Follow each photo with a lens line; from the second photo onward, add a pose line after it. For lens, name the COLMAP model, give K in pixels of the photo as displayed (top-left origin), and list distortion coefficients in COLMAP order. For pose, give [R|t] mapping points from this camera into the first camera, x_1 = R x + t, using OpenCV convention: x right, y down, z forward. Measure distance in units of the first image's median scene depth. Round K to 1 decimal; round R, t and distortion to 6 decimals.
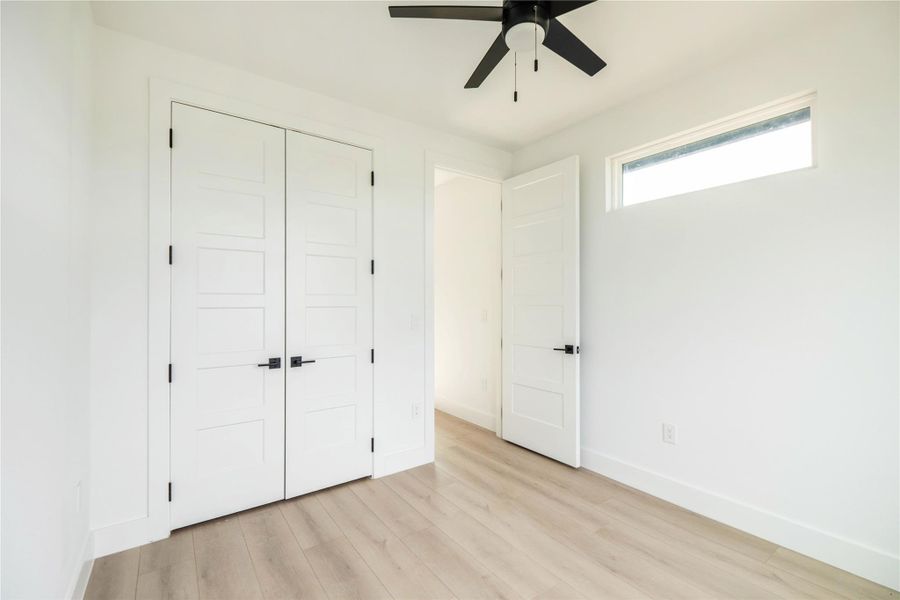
lens RADIAL K [[390.0, 0, 447.6], [0, 390.0, 293.1], [0, 0, 1]] dist [-0.000368, -0.002931]
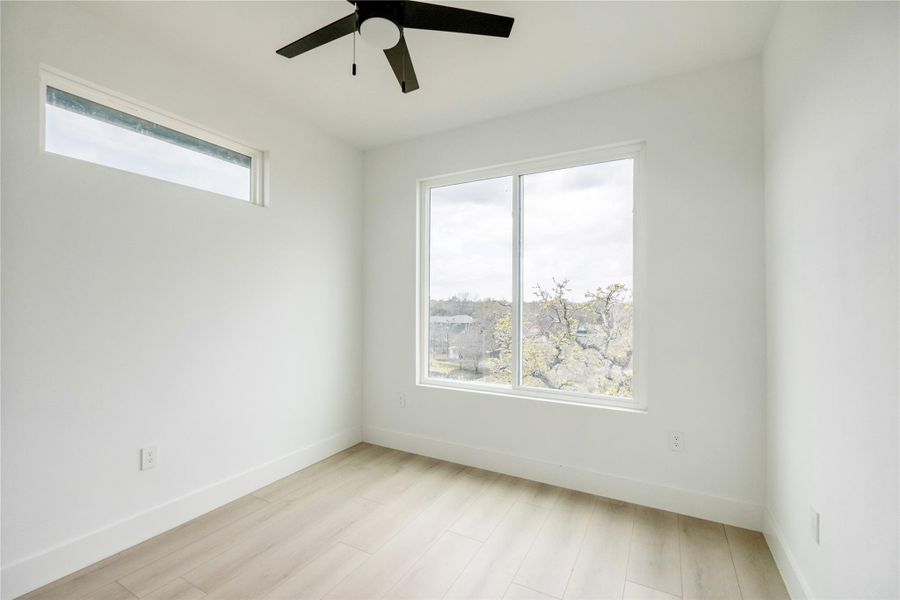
lens RADIAL K [[390.0, 0, 447.2], [0, 390.0, 301.4], [0, 0, 1]] dist [-0.000368, -0.002931]
pose [[-0.425883, 0.007965, 0.904743, -0.525783], [-0.020614, 0.999616, -0.018504, 0.025007], [-0.904544, -0.026530, -0.425555, 0.870840]]
